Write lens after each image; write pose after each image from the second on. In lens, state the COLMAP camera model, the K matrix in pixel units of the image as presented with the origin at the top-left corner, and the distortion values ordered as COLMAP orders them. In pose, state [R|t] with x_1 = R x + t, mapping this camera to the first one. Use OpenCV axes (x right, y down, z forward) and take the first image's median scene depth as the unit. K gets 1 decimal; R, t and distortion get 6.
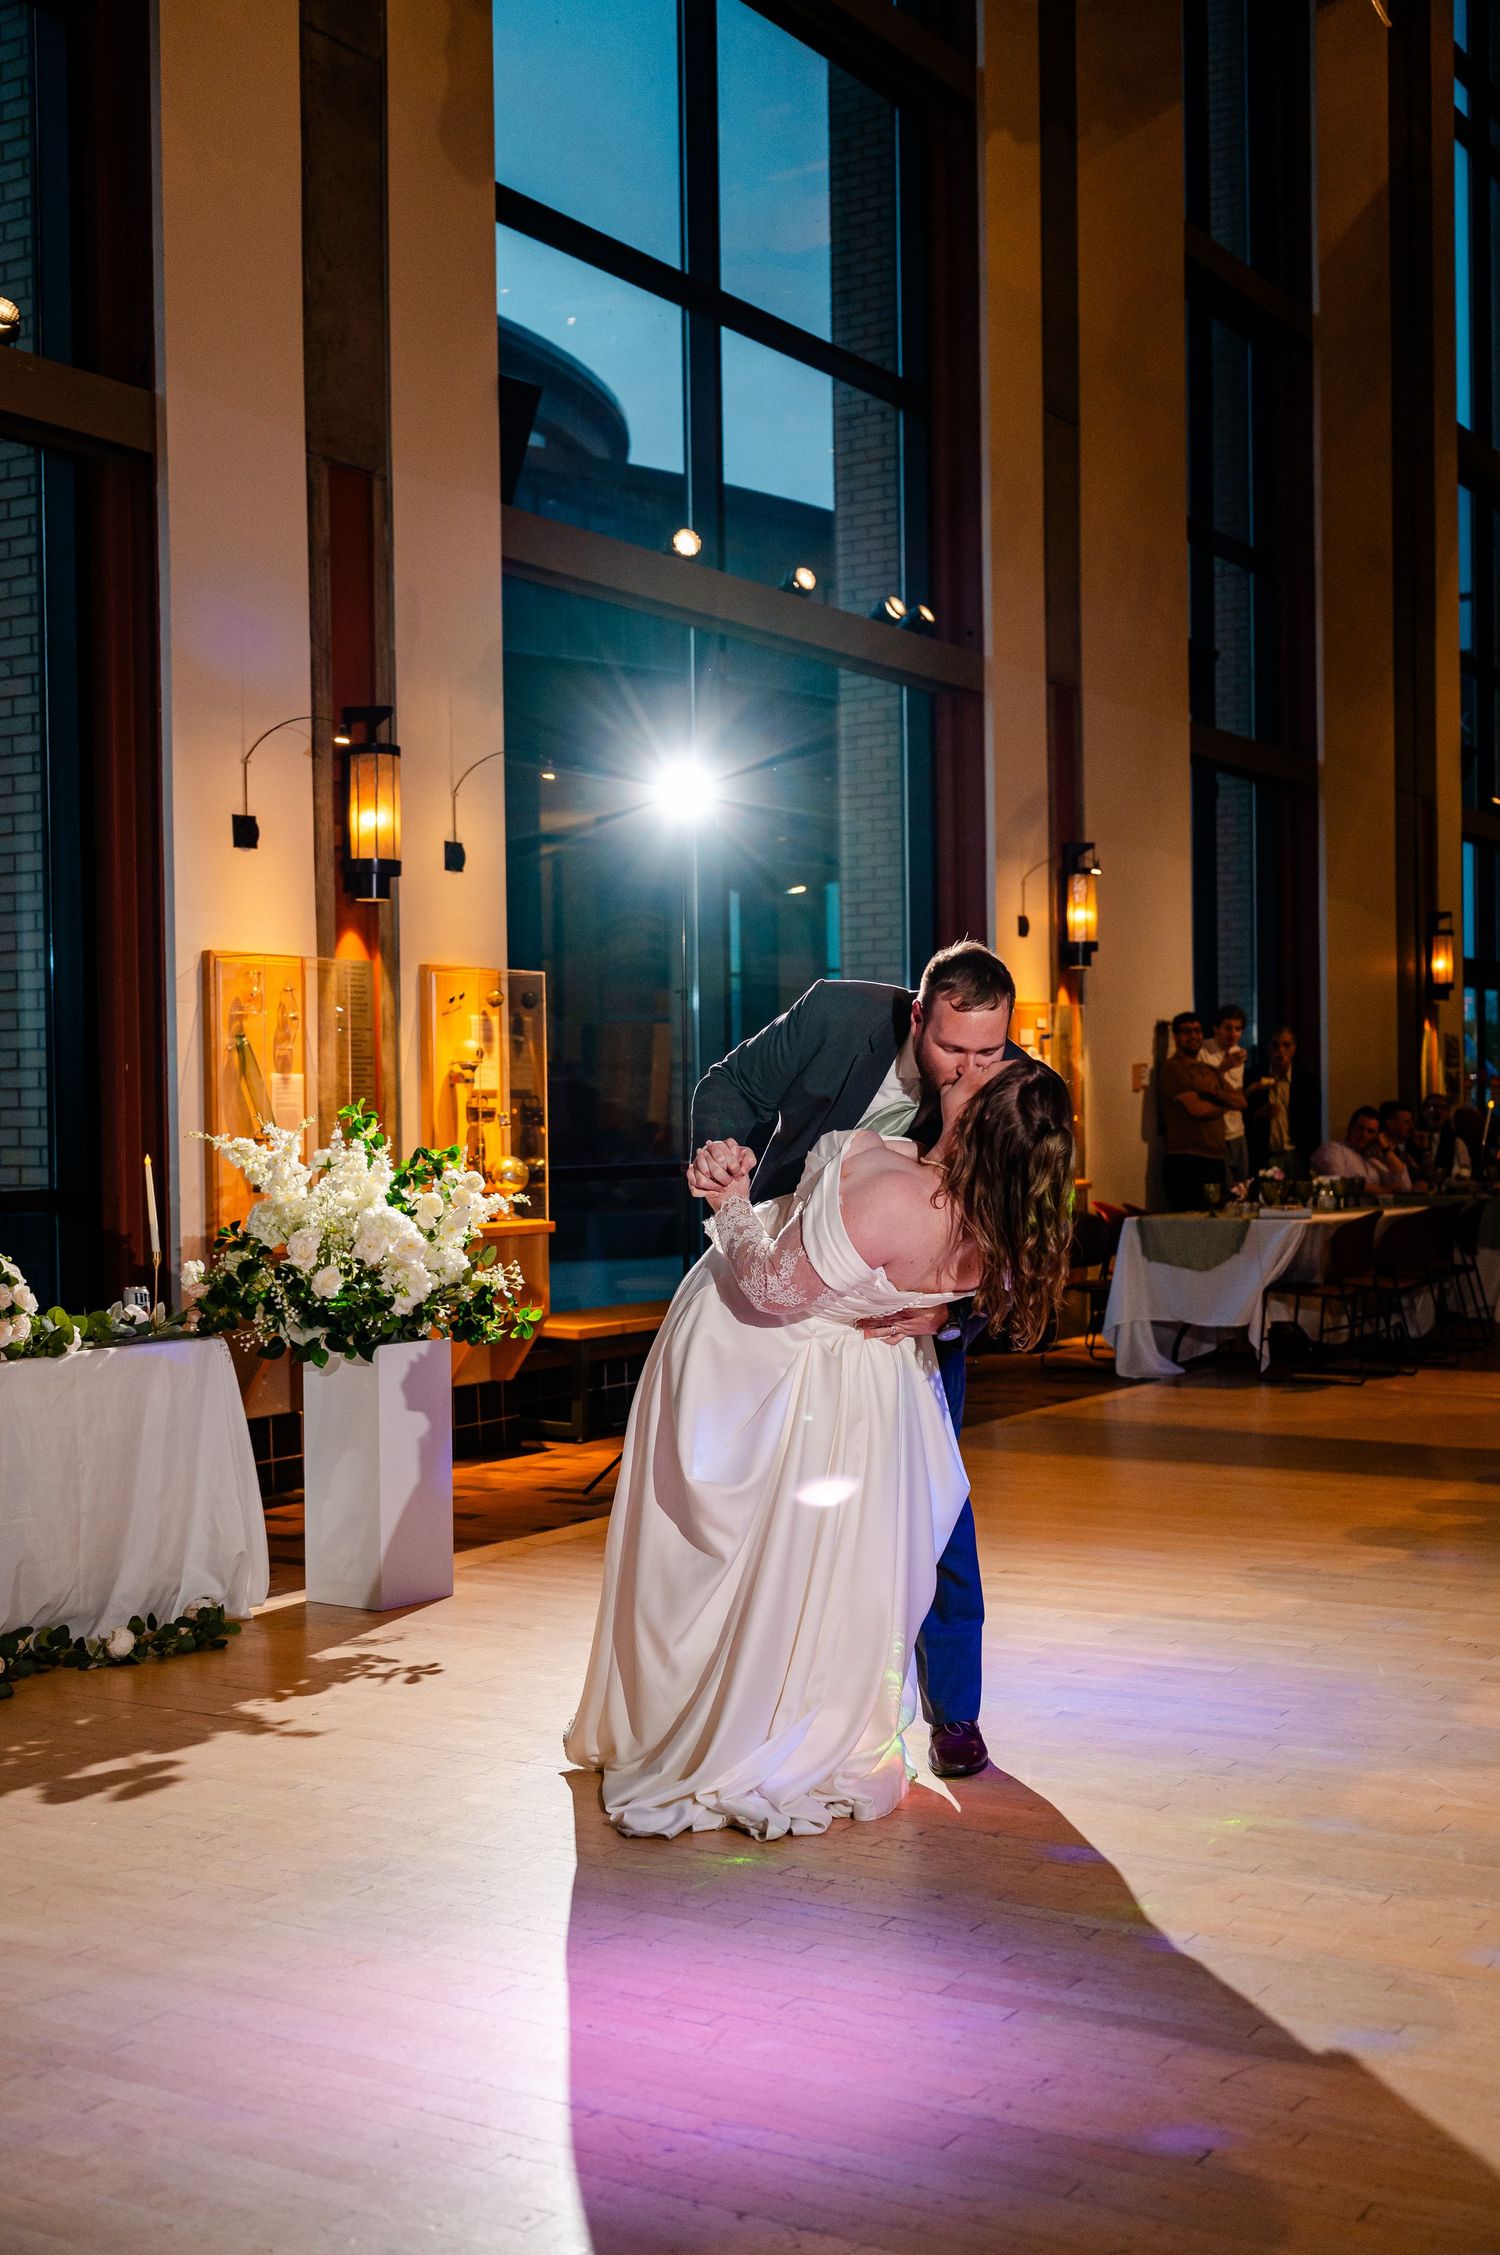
lens RADIAL K [[2624.8, 0, 746.9], [0, 2624.8, 1140.7], [0, 0, 1]] dist [0.018480, 0.000000]
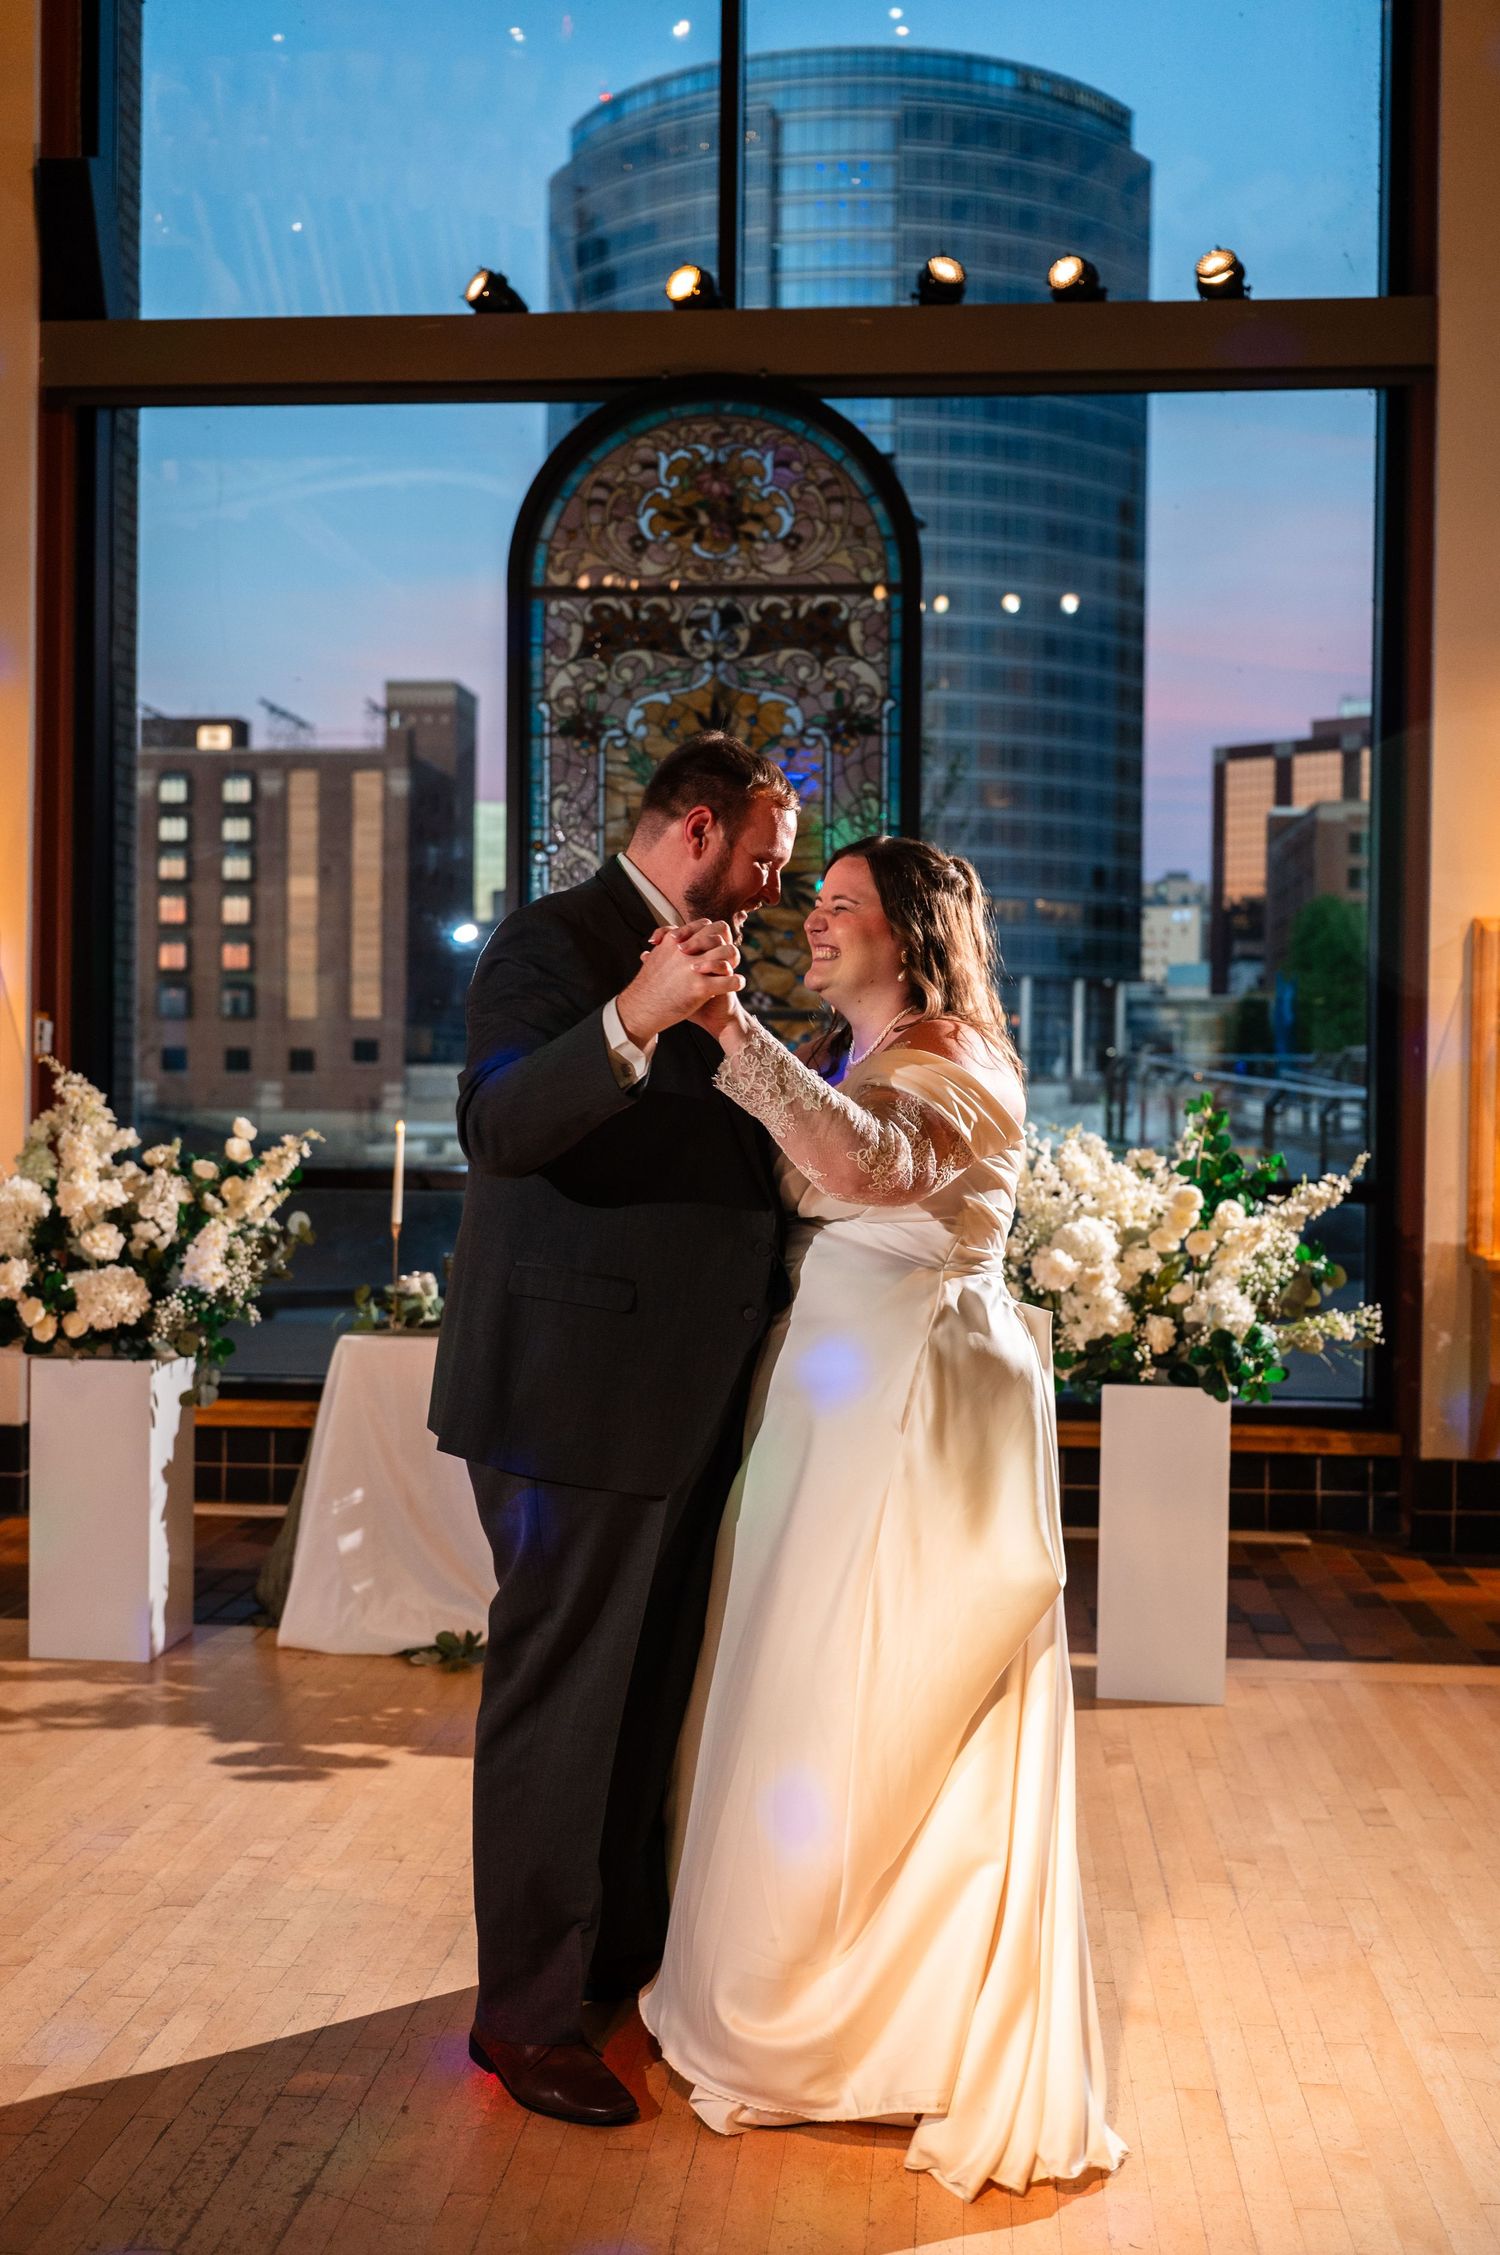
lens RADIAL K [[2224.9, 0, 761.2], [0, 2224.9, 1128.6], [0, 0, 1]] dist [-0.017522, 0.000000]
pose [[0.454784, 0.034755, -0.889923, 0.327349], [-0.029585, 0.999276, 0.023907, -0.013645], [0.890110, 0.015456, 0.455483, 0.426449]]
